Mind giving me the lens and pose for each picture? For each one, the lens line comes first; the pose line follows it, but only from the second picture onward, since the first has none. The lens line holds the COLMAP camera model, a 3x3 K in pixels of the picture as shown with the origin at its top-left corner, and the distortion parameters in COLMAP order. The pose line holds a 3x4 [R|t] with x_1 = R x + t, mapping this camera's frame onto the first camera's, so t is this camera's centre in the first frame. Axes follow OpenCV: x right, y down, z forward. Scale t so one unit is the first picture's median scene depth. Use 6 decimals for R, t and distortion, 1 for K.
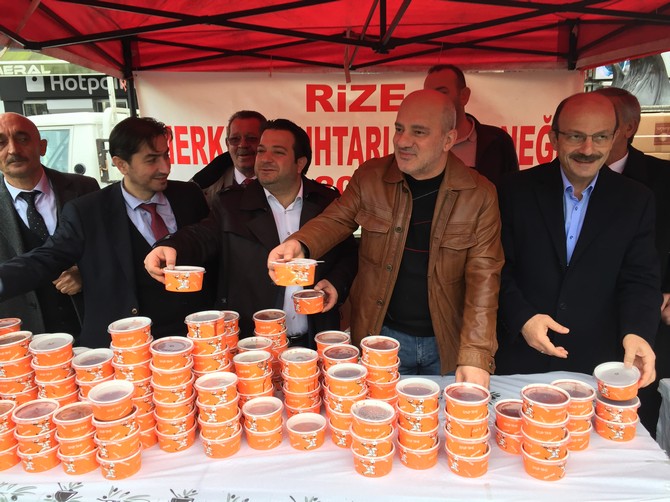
lens RADIAL K [[567.5, 0, 337.6], [0, 567.5, 250.5], [0, 0, 1]] dist [0.052585, -0.062017]
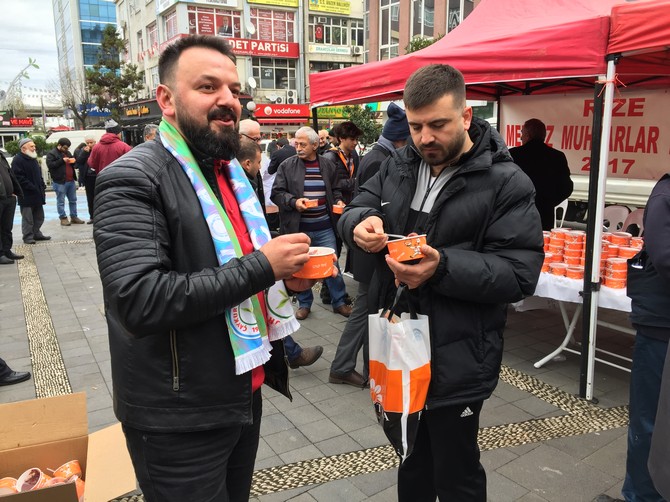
lens RADIAL K [[561.8, 0, 334.5], [0, 561.8, 250.4], [0, 0, 1]] dist [0.095727, -0.131513]
pose [[0.553826, 0.190732, -0.810493, 0.949672], [-0.174971, 0.978334, 0.110669, 0.073977], [0.814041, 0.080521, 0.575199, -0.484638]]
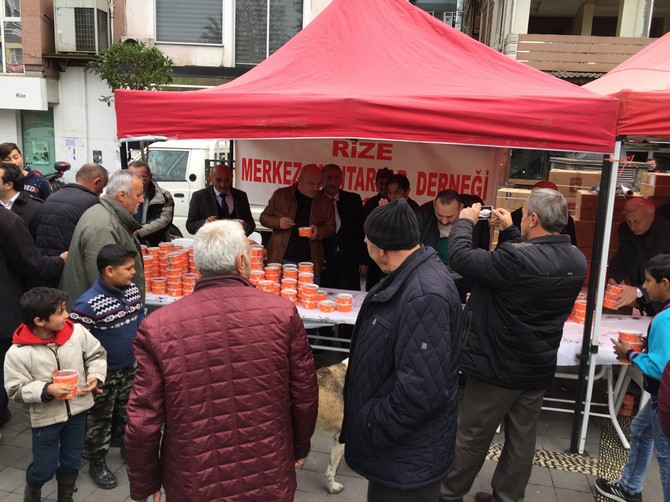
lens RADIAL K [[570.9, 0, 333.1], [0, 570.9, 246.5], [0, 0, 1]] dist [0.087281, -0.096996]
pose [[0.987151, 0.092177, -0.130523, 0.190085], [-0.095748, 0.995177, -0.021336, 0.052857], [0.127926, 0.033559, 0.991216, -0.640136]]
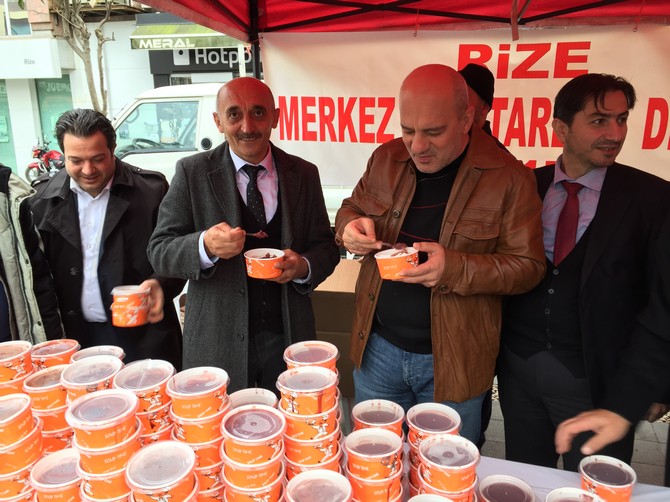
lens RADIAL K [[567.2, 0, 336.8], [0, 567.2, 249.4], [0, 0, 1]] dist [0.095293, -0.129792]
pose [[0.973701, 0.064835, -0.218411, -0.026994], [-0.056536, 0.997429, 0.044040, -0.027013], [0.220705, -0.030534, 0.974863, 0.155396]]
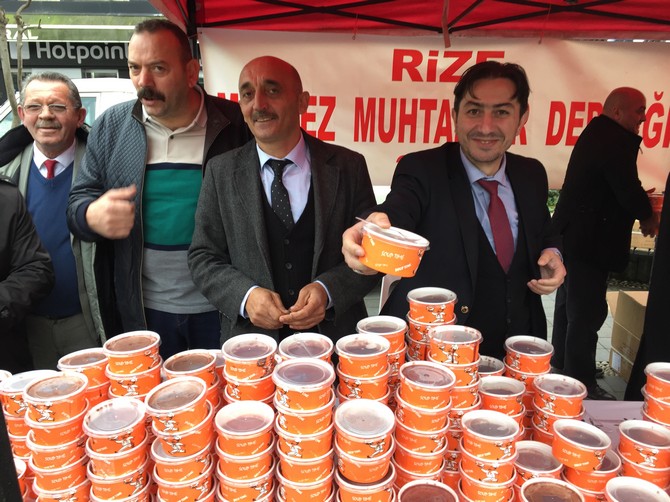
lens RADIAL K [[567.2, 0, 336.8], [0, 567.2, 249.4], [0, 0, 1]] dist [0.095293, -0.129792]
pose [[0.998808, 0.013839, 0.046804, -0.178527], [-0.015137, 0.999508, 0.027489, -0.005487], [-0.046401, -0.028164, 0.998526, 0.110889]]
